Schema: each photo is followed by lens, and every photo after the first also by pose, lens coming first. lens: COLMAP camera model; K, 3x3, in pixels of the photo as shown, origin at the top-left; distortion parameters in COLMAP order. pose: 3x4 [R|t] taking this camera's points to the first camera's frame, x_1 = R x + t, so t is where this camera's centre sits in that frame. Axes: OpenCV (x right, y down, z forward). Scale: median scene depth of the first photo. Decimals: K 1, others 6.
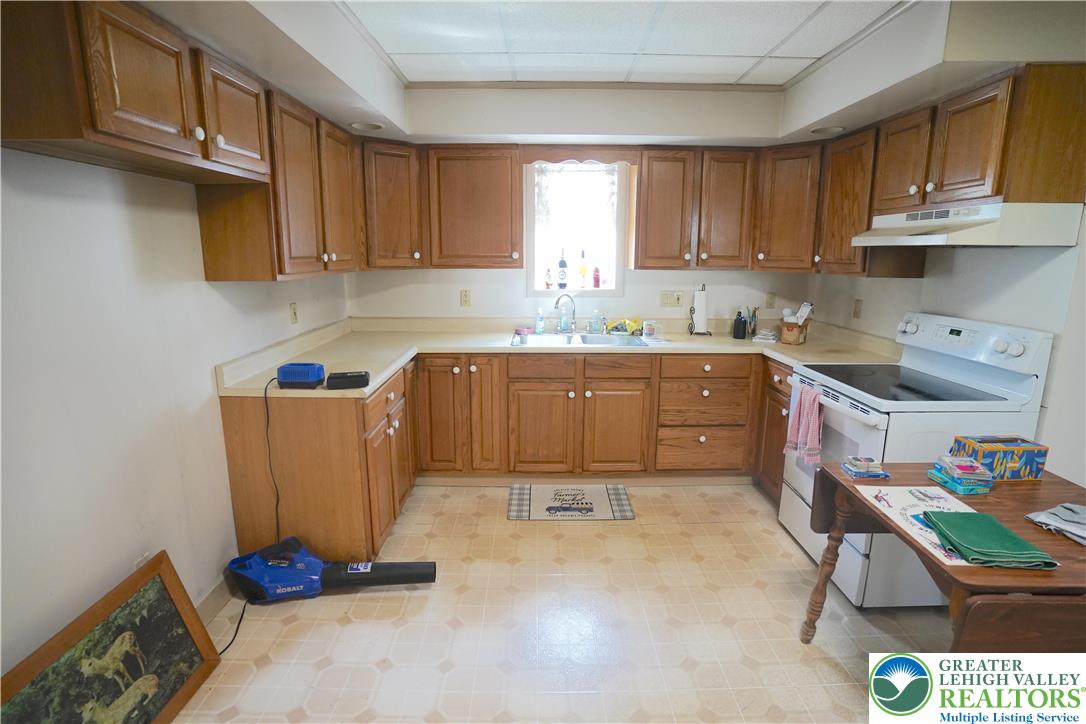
lens RADIAL K [[529.2, 0, 543.0], [0, 529.2, 362.0], [0, 0, 1]] dist [-0.087497, 0.035382]
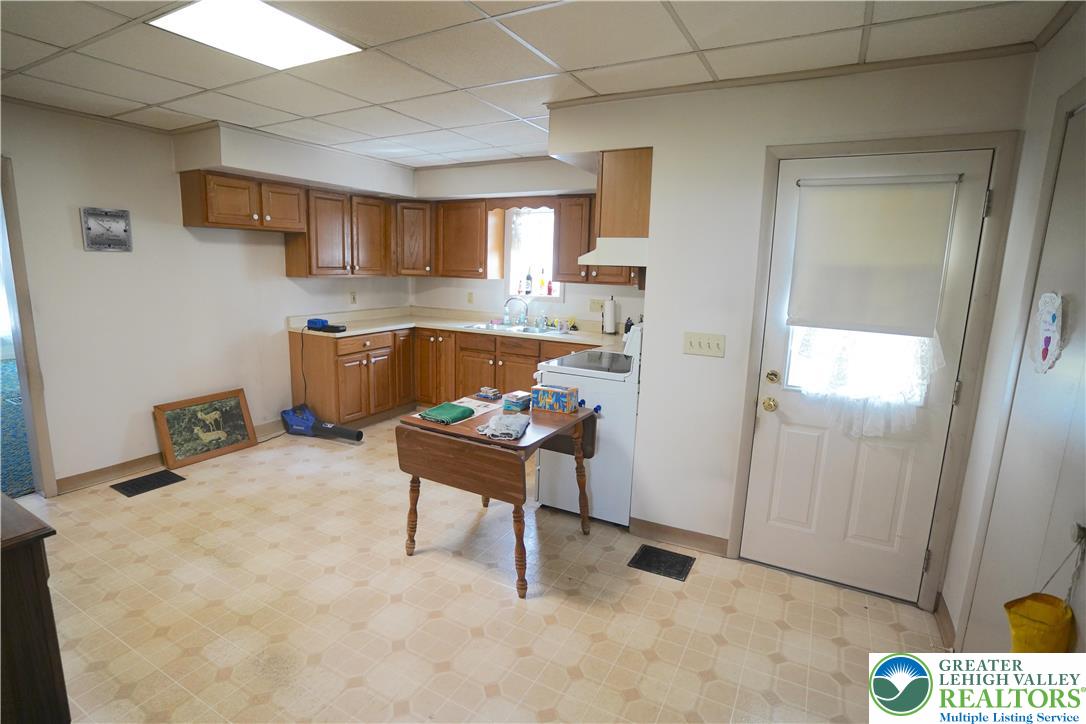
lens RADIAL K [[529.2, 0, 543.0], [0, 529.2, 362.0], [0, 0, 1]] dist [-0.087497, 0.035382]
pose [[0.875062, 0.106866, -0.472066, 0.911369], [-0.122901, 0.992414, -0.003157, 0.048582], [0.468147, 0.060780, 0.881558, -0.269591]]
